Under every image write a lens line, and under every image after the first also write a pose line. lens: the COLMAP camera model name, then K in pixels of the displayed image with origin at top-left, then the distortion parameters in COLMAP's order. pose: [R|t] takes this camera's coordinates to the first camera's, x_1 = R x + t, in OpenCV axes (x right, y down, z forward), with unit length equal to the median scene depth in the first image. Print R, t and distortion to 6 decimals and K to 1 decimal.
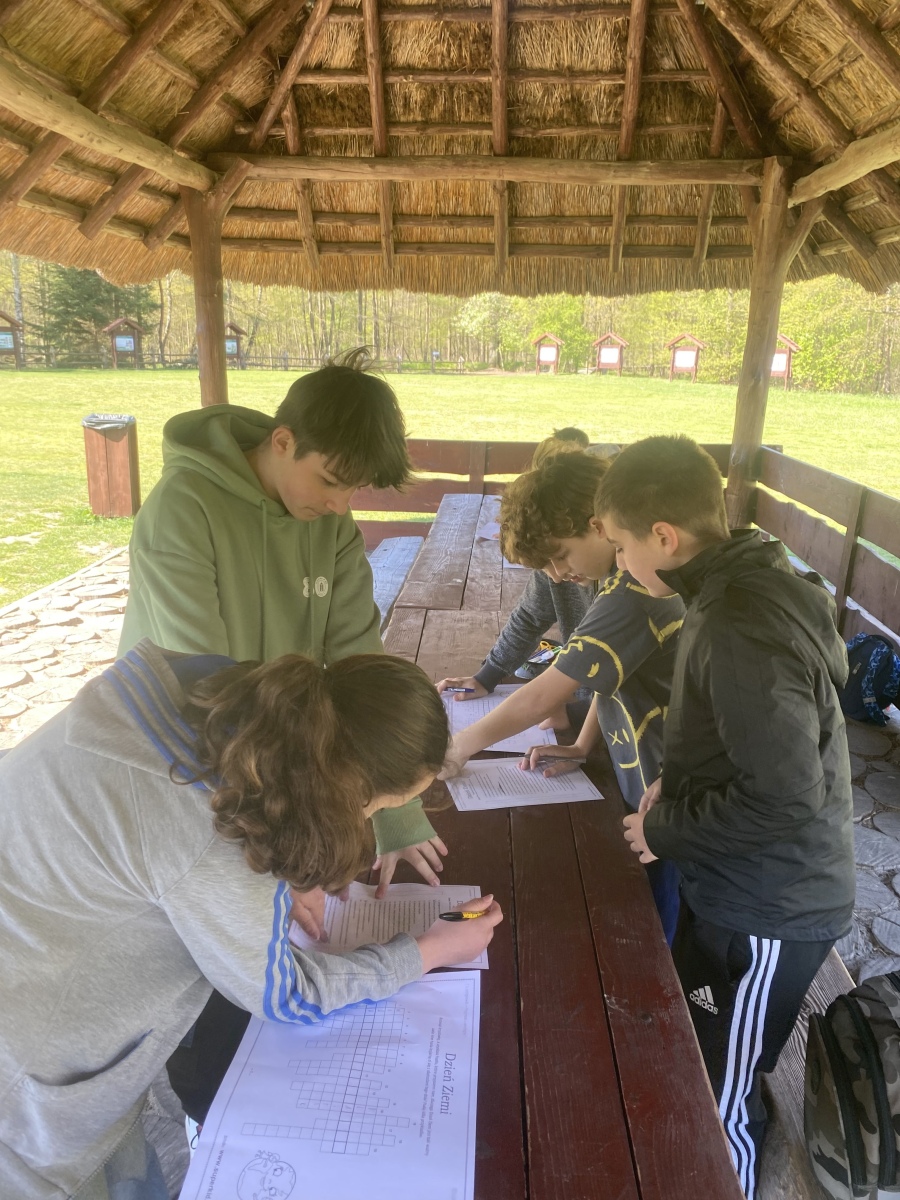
lens RADIAL K [[950.0, 0, 446.7], [0, 950.0, 602.1], [0, 0, 1]] dist [0.012672, 0.007831]
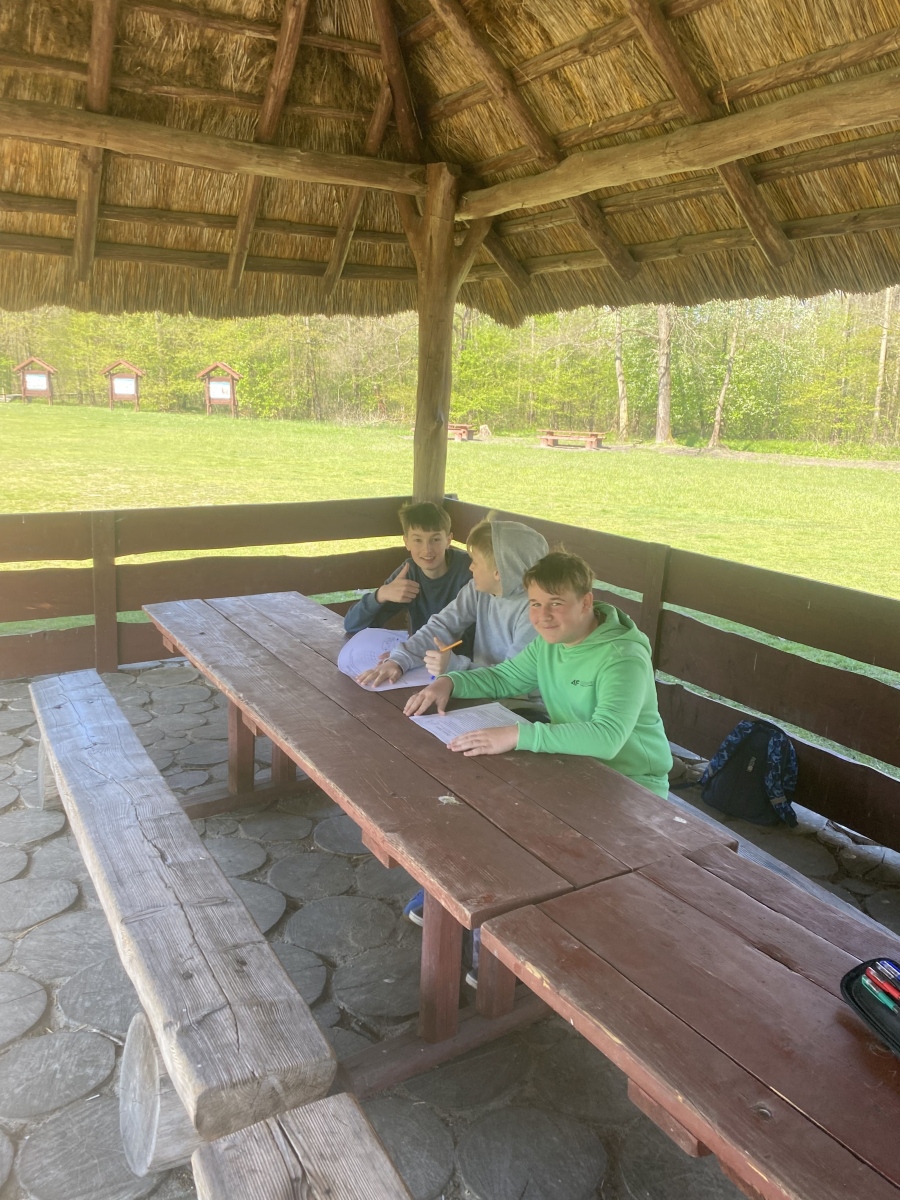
lens RADIAL K [[950.0, 0, 454.0], [0, 950.0, 623.6], [0, 0, 1]] dist [0.012672, 0.007831]
pose [[0.834488, -0.134117, 0.534456, -0.151507], [0.136720, 0.989993, 0.034958, -0.079259], [-0.533796, 0.043898, 0.844473, 0.269231]]
